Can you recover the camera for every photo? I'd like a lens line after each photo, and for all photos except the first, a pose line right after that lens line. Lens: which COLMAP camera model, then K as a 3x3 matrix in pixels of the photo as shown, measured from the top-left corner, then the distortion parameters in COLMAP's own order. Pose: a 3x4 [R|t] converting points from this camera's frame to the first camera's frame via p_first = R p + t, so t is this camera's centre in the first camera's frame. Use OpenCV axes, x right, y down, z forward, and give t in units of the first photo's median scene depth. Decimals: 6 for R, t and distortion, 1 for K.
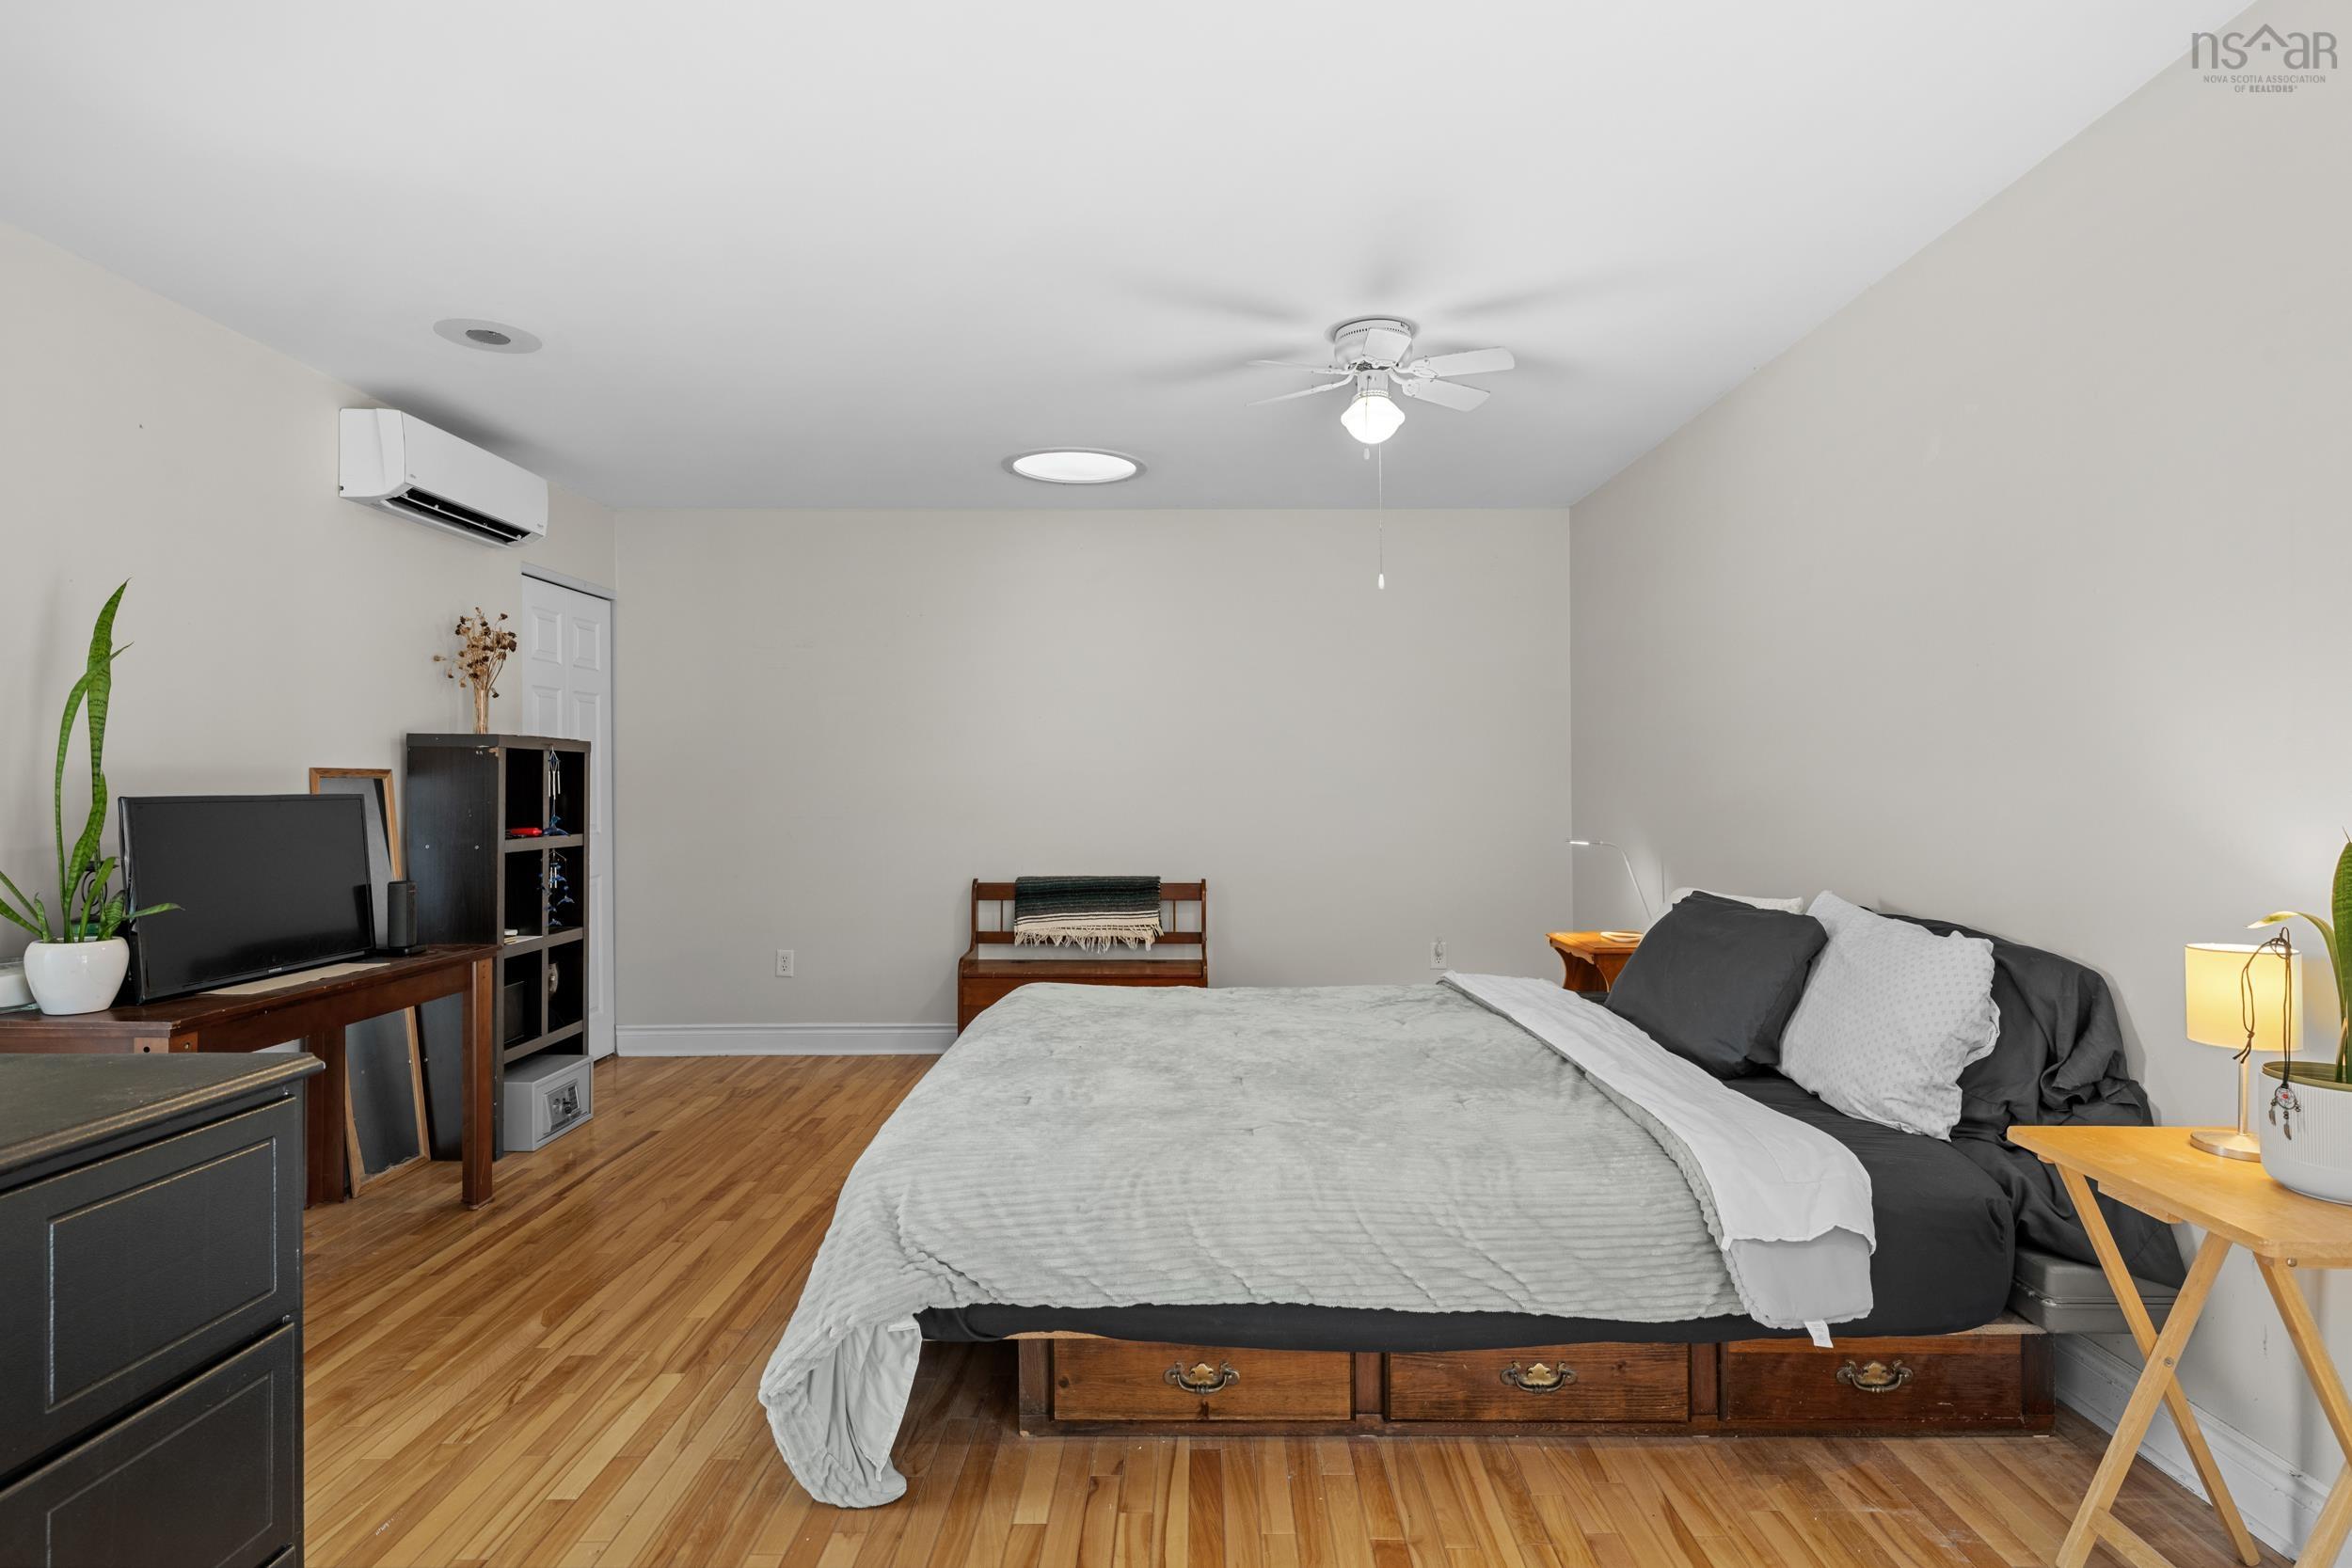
lens RADIAL K [[1208.7, 0, 1172.8], [0, 1208.7, 784.7], [0, 0, 1]] dist [-0.000464, -0.001958]
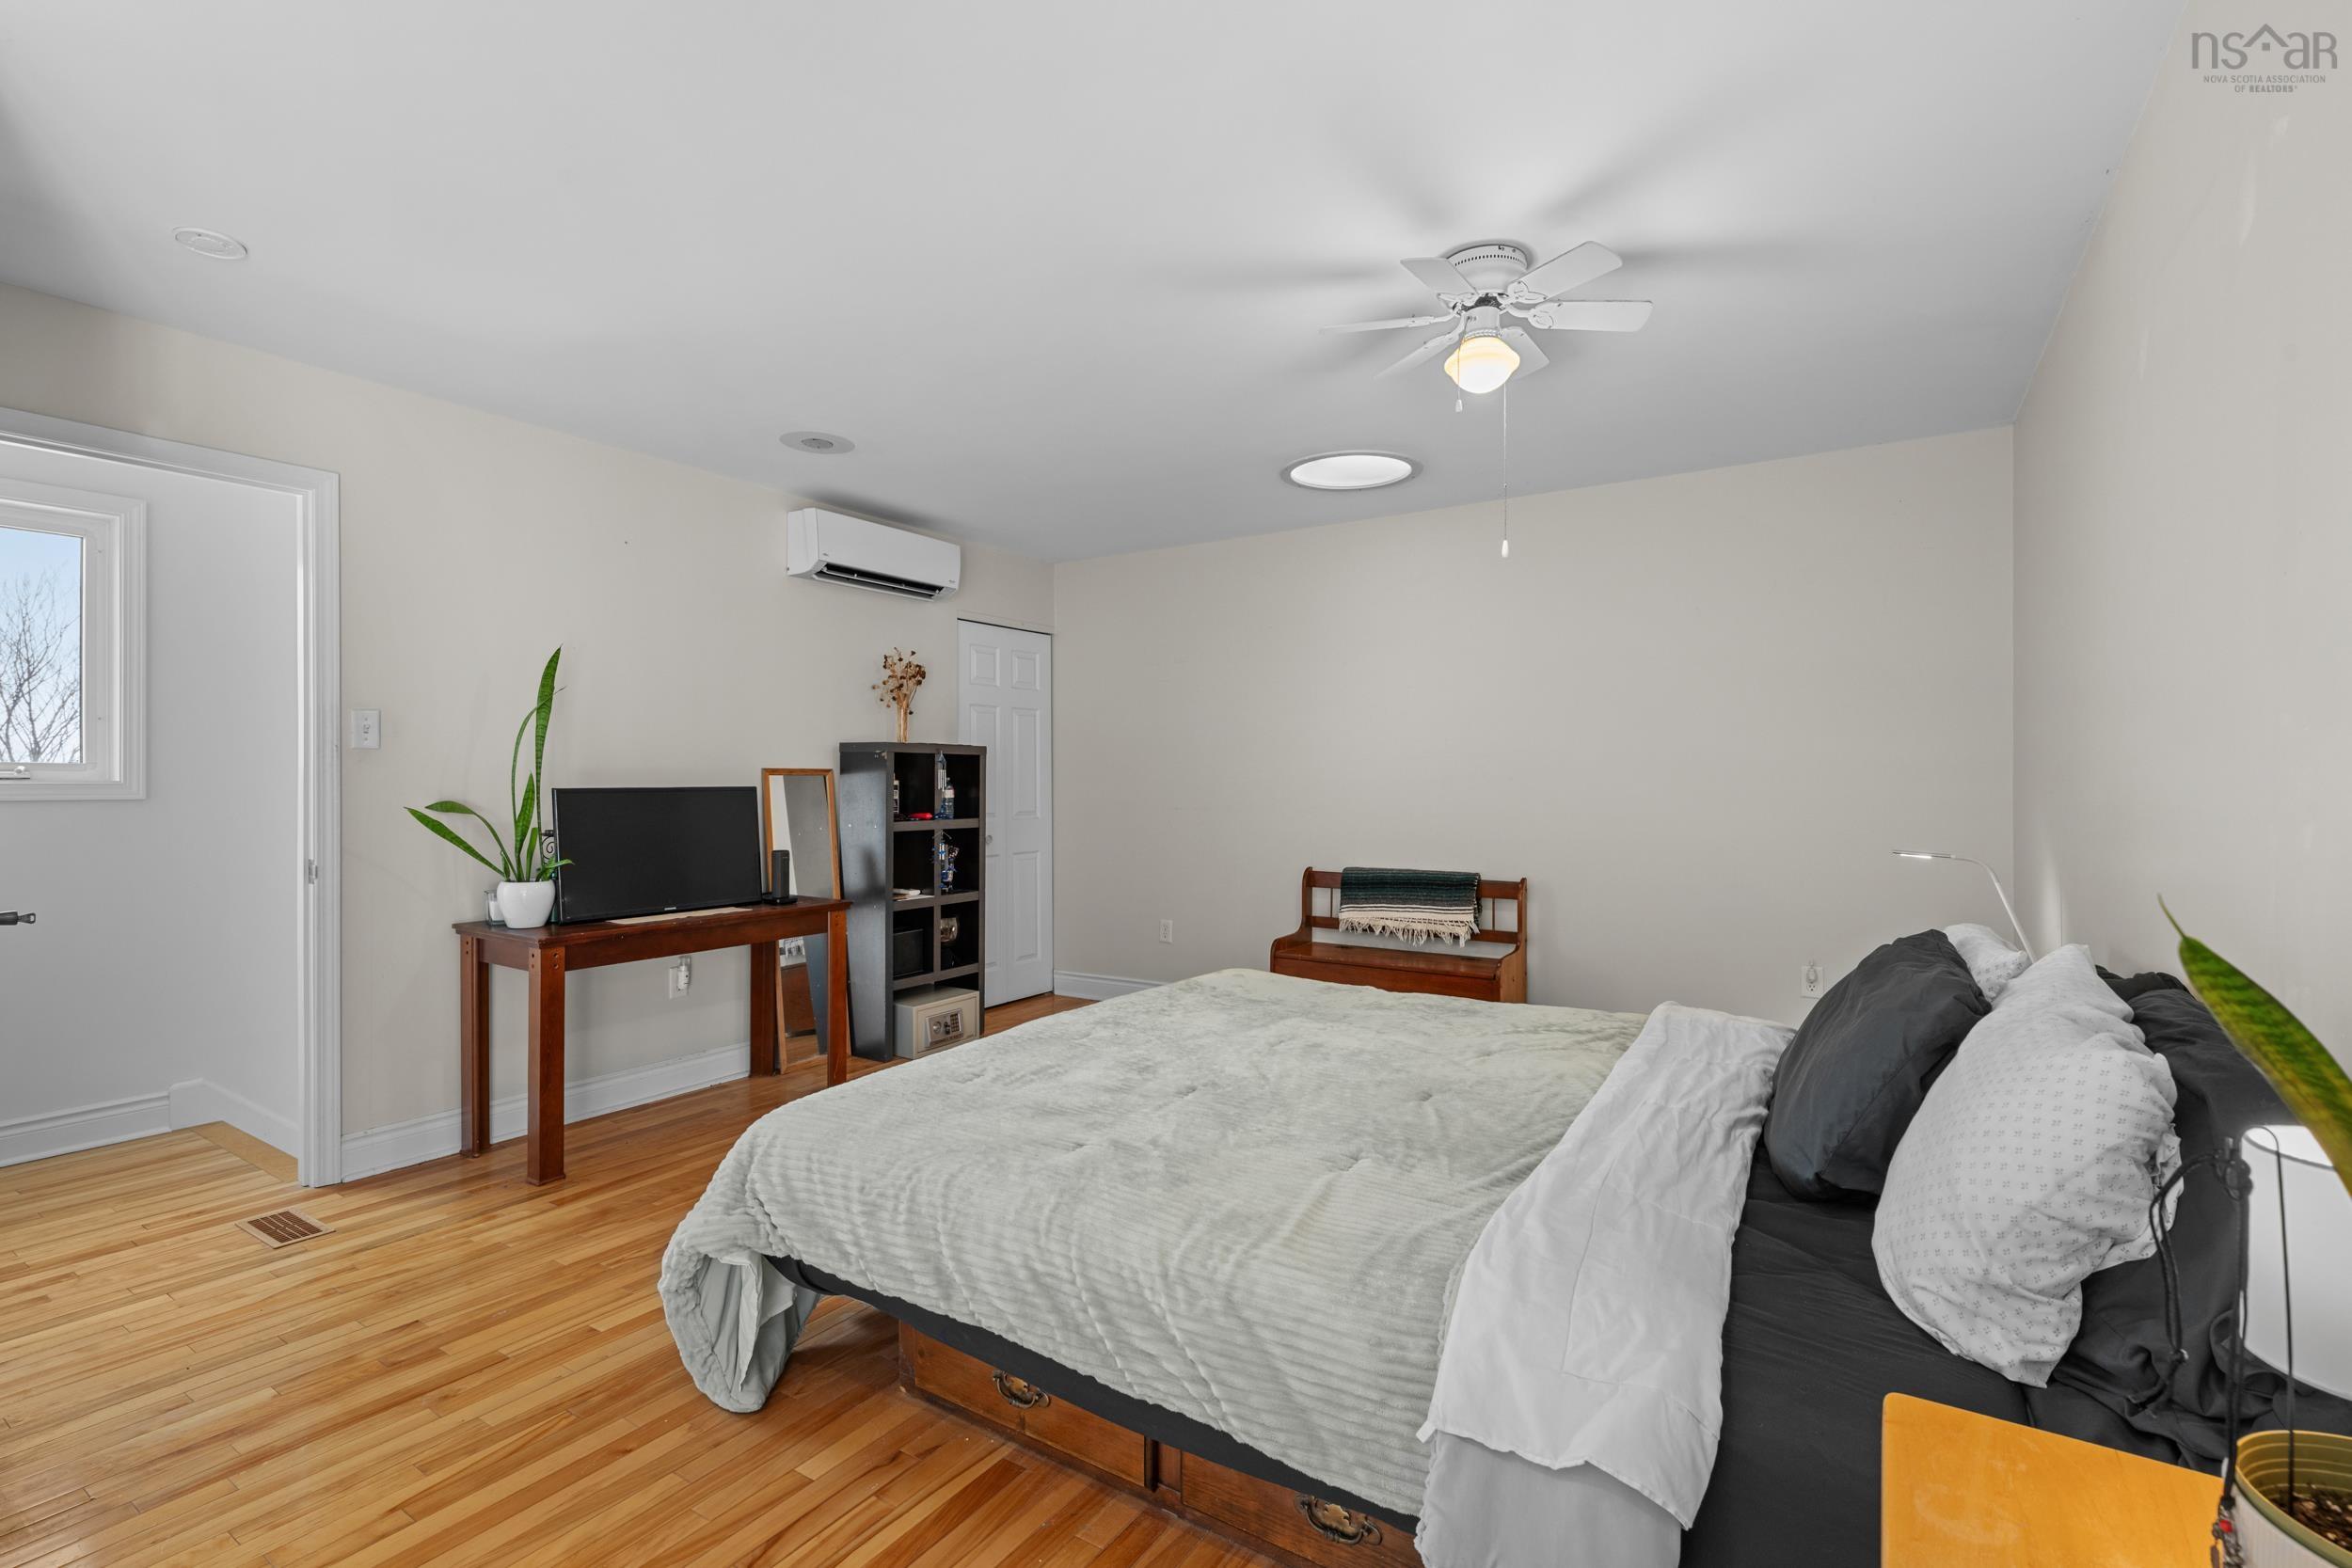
lens RADIAL K [[1039.6, 0, 1180.2], [0, 1039.6, 794.4], [0, 0, 1]] dist [-0.001965, 0.000177]
pose [[0.848385, 0.008380, -0.529314, 0.557028], [-0.001222, 0.999903, 0.013872, -0.000830], [0.529379, -0.011122, 0.848312, 0.352221]]
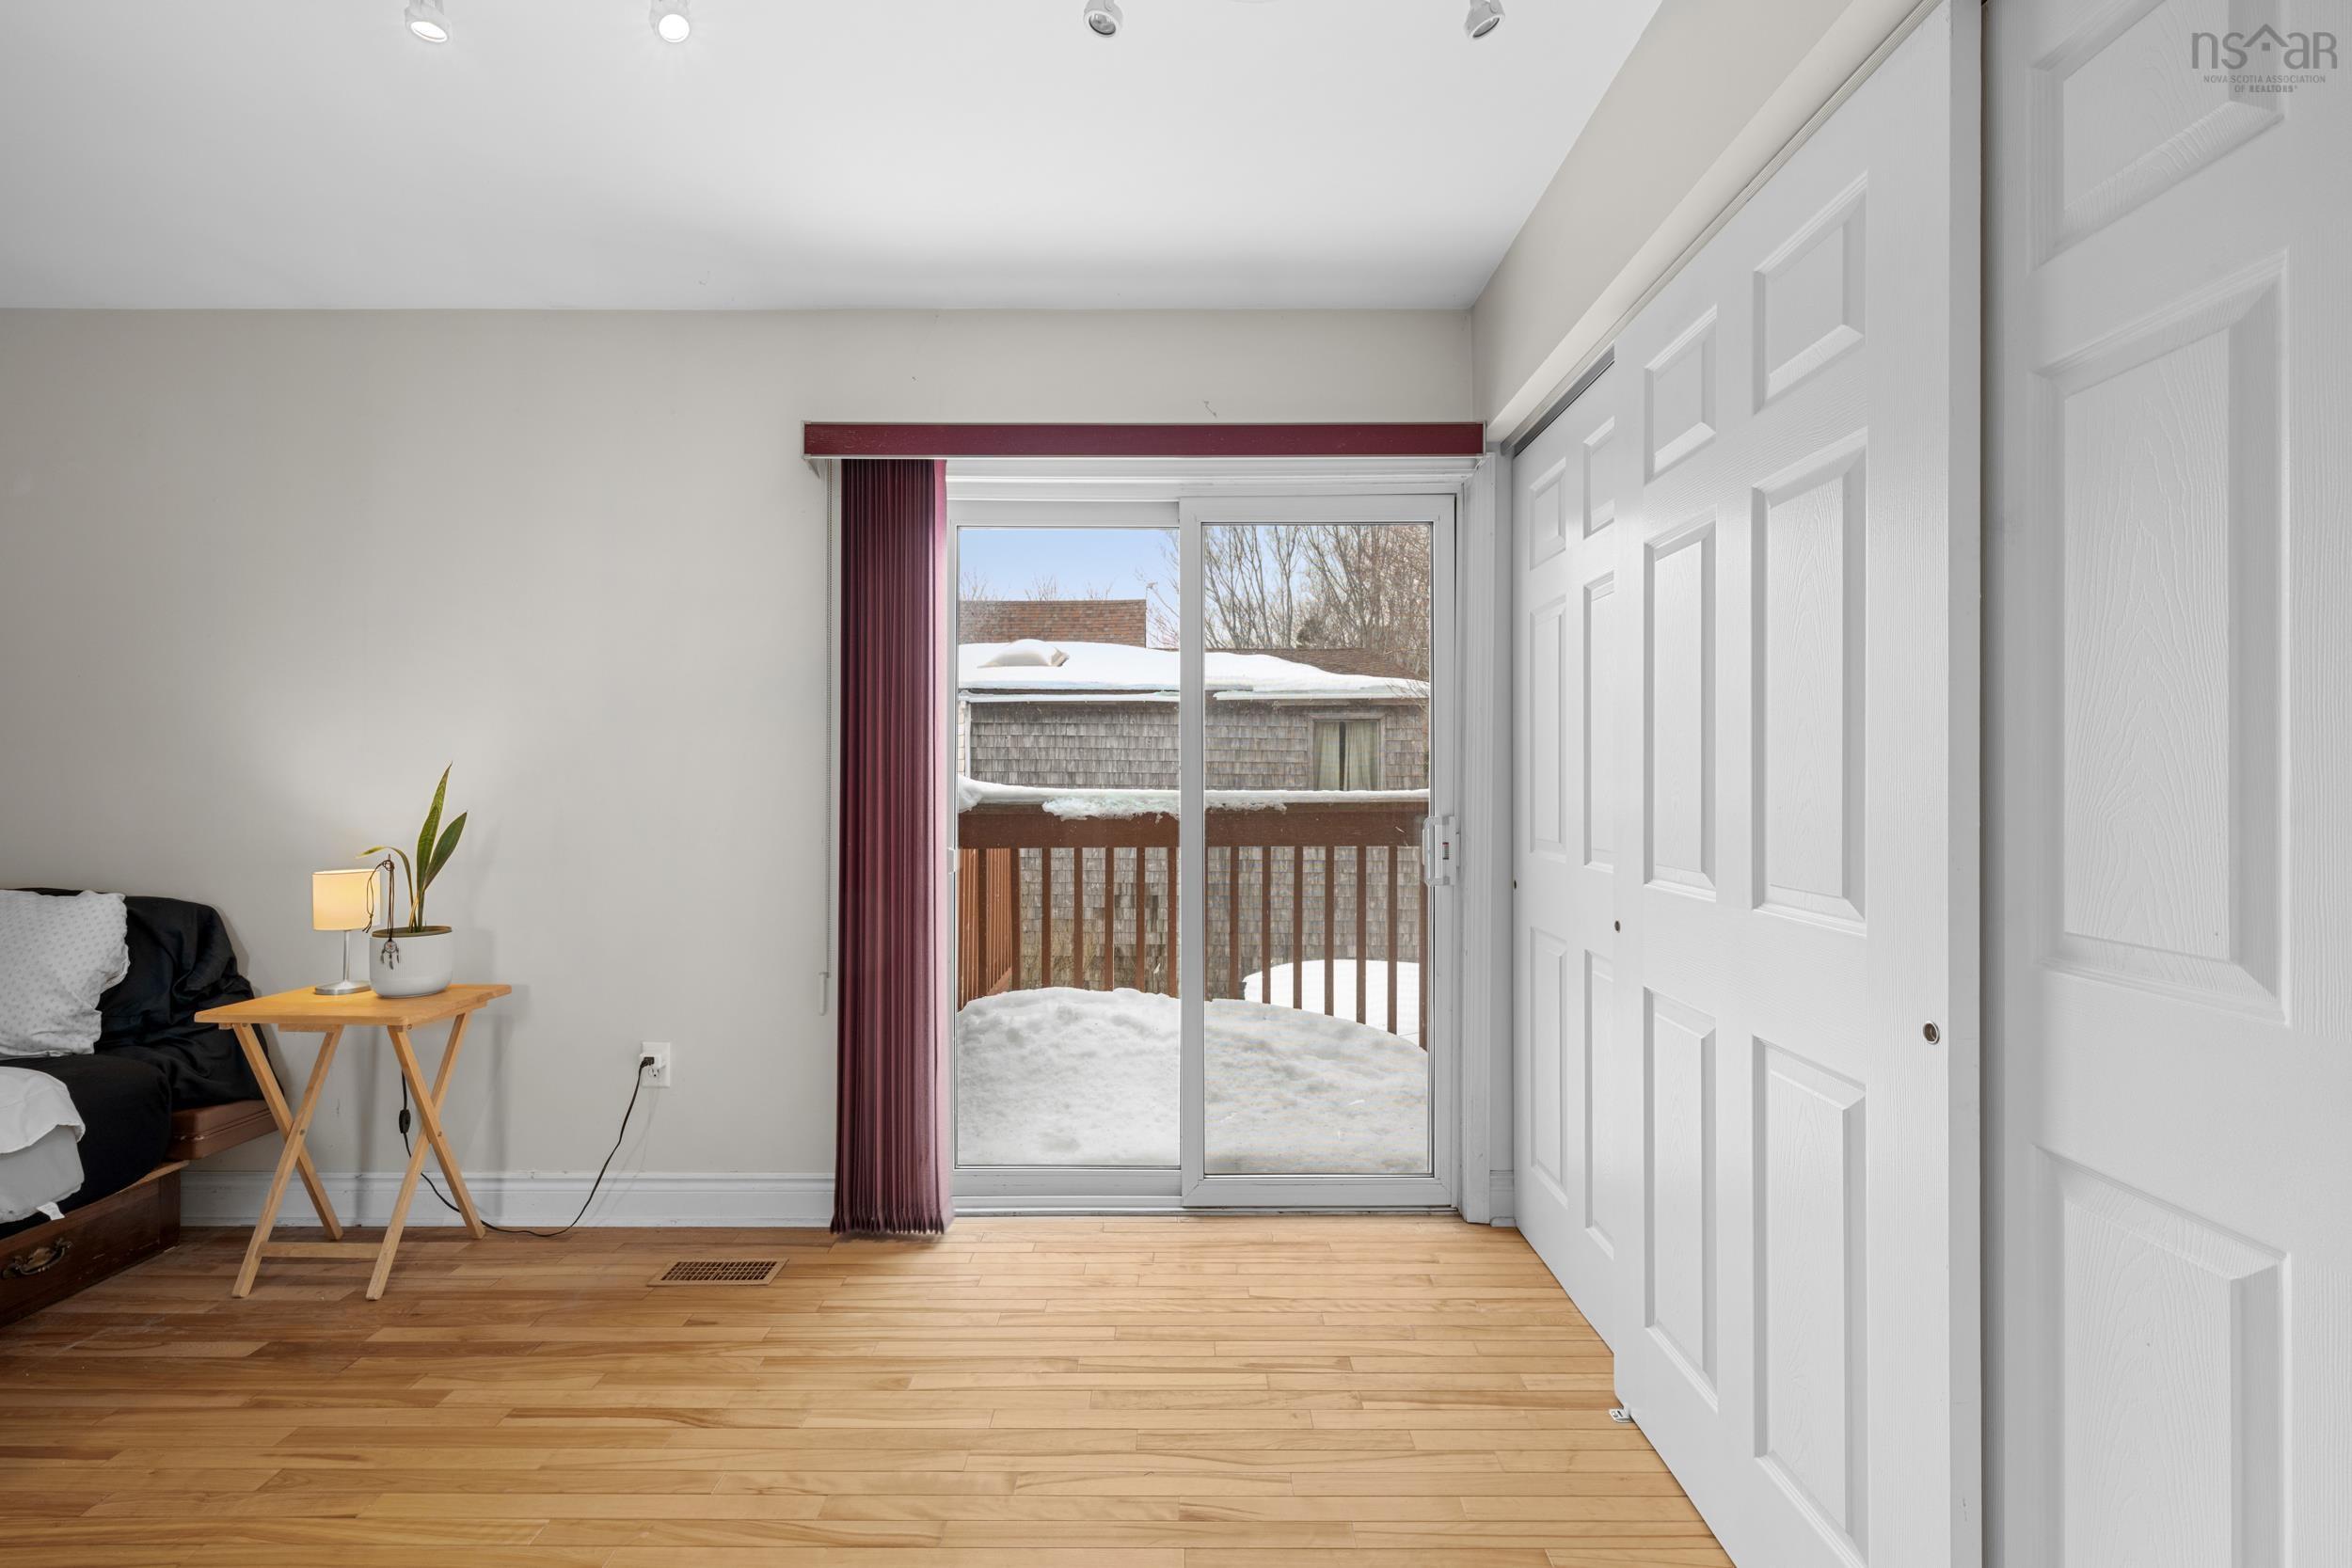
lens RADIAL K [[1017.8, 0, 1185.2], [0, 1017.8, 781.2], [0, 0, 1]] dist [0.001789, 0.000547]
pose [[-0.022664, 0.004580, 0.999733, -0.458141], [-0.009893, 0.999940, -0.004805, 0.001816], [-0.999694, -0.009999, -0.022617, -0.120080]]
